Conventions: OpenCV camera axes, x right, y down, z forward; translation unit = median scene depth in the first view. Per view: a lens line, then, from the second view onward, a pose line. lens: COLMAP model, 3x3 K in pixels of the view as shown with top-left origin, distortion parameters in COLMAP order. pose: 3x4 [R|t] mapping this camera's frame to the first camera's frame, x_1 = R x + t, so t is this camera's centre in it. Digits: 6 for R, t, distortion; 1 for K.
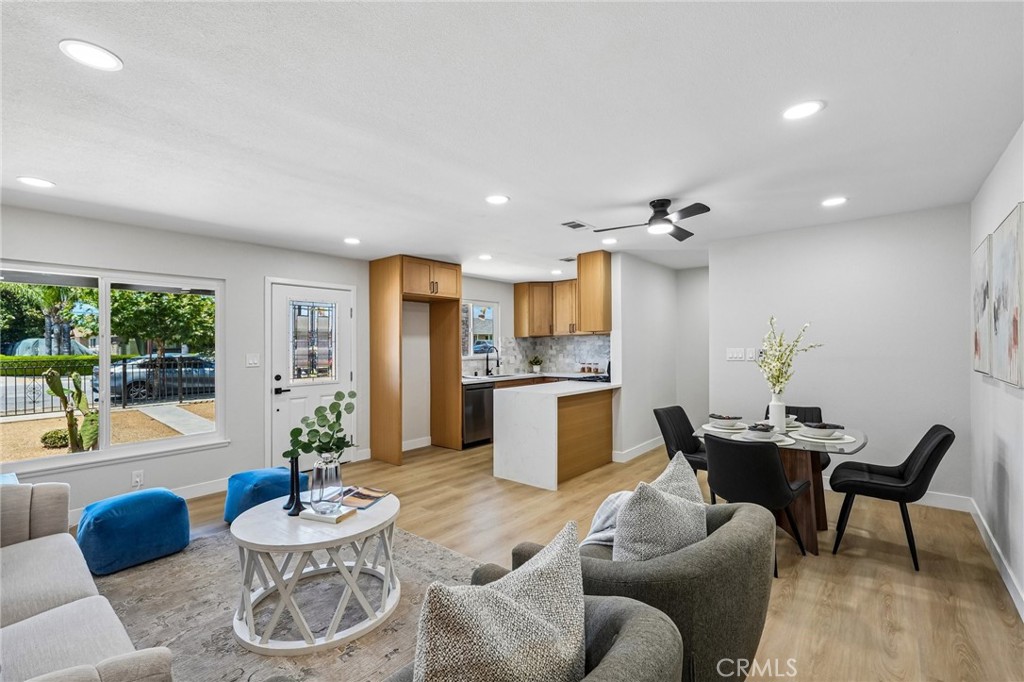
lens RADIAL K [[455.6, 0, 516.6], [0, 455.6, 346.4], [0, 0, 1]] dist [0.000214, 0.000711]
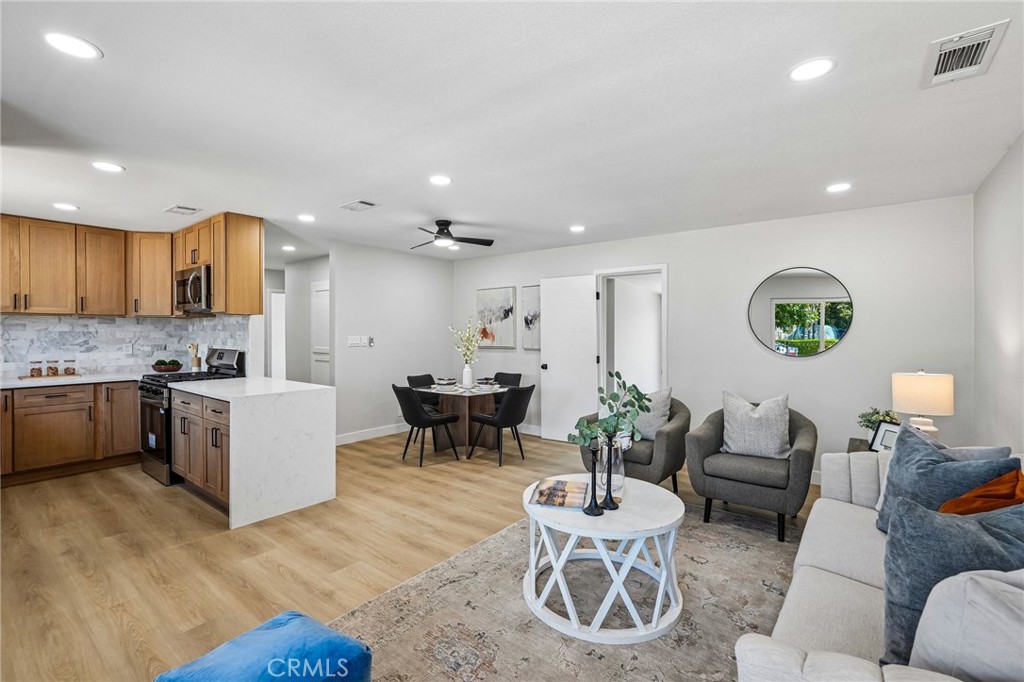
lens RADIAL K [[450.9, 0, 506.3], [0, 450.9, 337.9], [0, 0, 1]] dist [-0.014179, 0.009858]
pose [[-0.017987, 0.000334, 0.999838, -0.554679], [-0.001195, 0.999999, -0.000355, 0.006755], [-0.999838, -0.001201, -0.017986, 0.485420]]
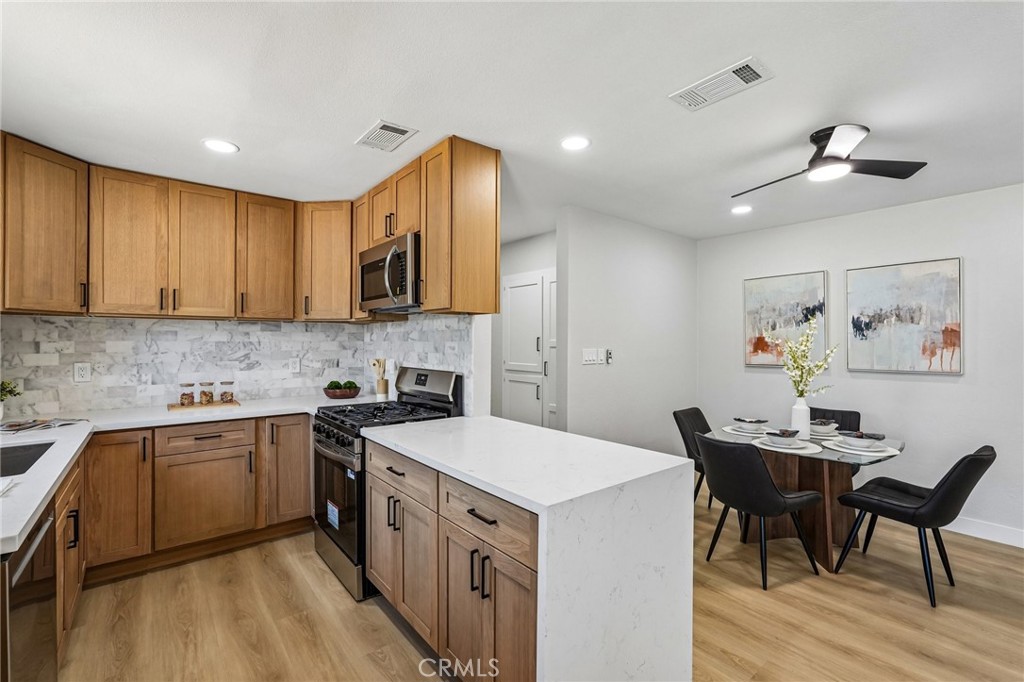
lens RADIAL K [[447.7, 0, 514.4], [0, 447.7, 342.7], [0, 0, 1]] dist [-0.001784, 0.000884]
pose [[0.200453, 0.011539, 0.979635, -0.246744], [-0.004371, 0.999931, -0.010883, 0.002127], [-0.979694, -0.002101, 0.200490, 0.758145]]
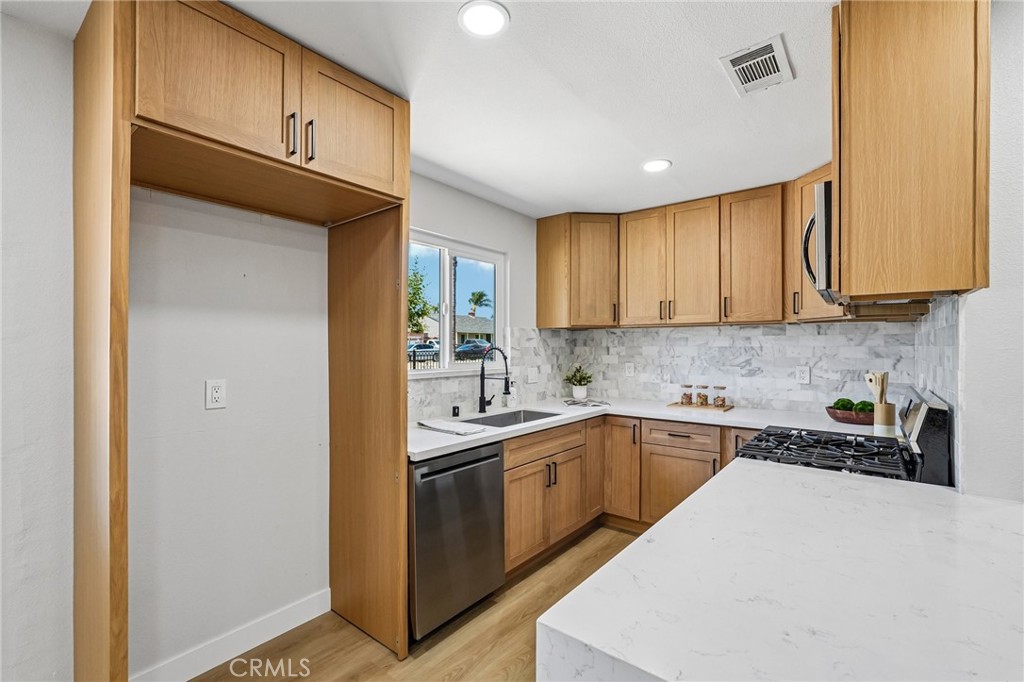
lens RADIAL K [[455.6, 0, 516.6], [0, 455.6, 346.4], [0, 0, 1]] dist [0.000214, 0.000711]
pose [[0.999672, 0.013269, 0.021912, -0.048391], [-0.013285, 0.999912, 0.000593, -0.001010], [-0.021902, -0.000883, 0.999760, 0.657300]]
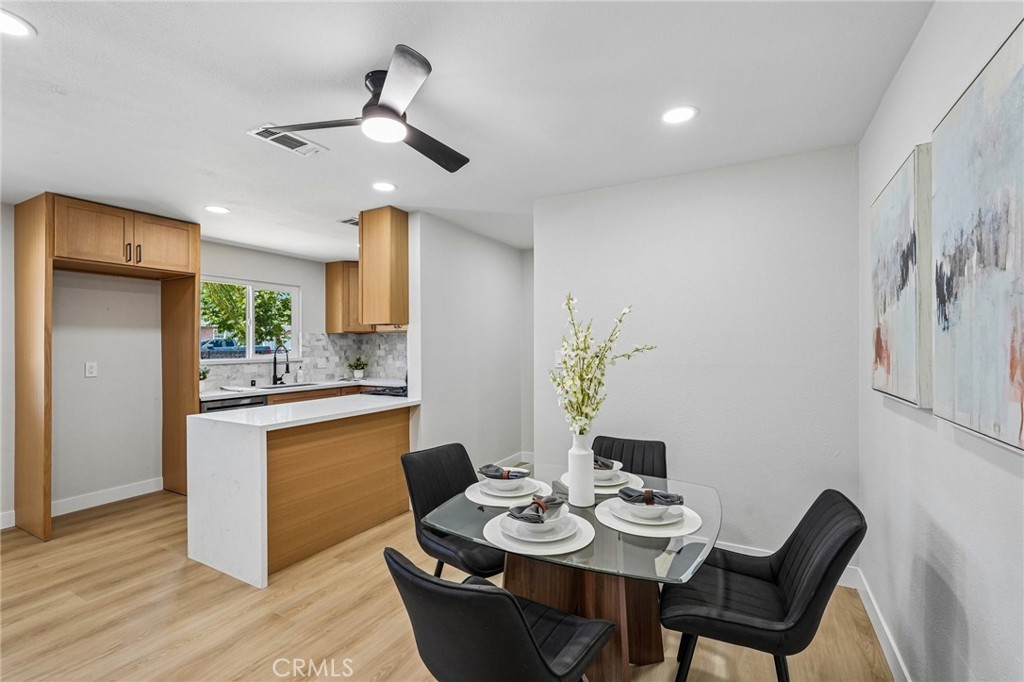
lens RADIAL K [[447.7, 0, 514.4], [0, 447.7, 342.7], [0, 0, 1]] dist [-0.001784, 0.000884]
pose [[0.981075, 0.007710, 0.193475, 0.206511], [-0.006628, 0.999959, -0.006239, -0.002114], [-0.193515, 0.004838, 0.981085, 0.255064]]
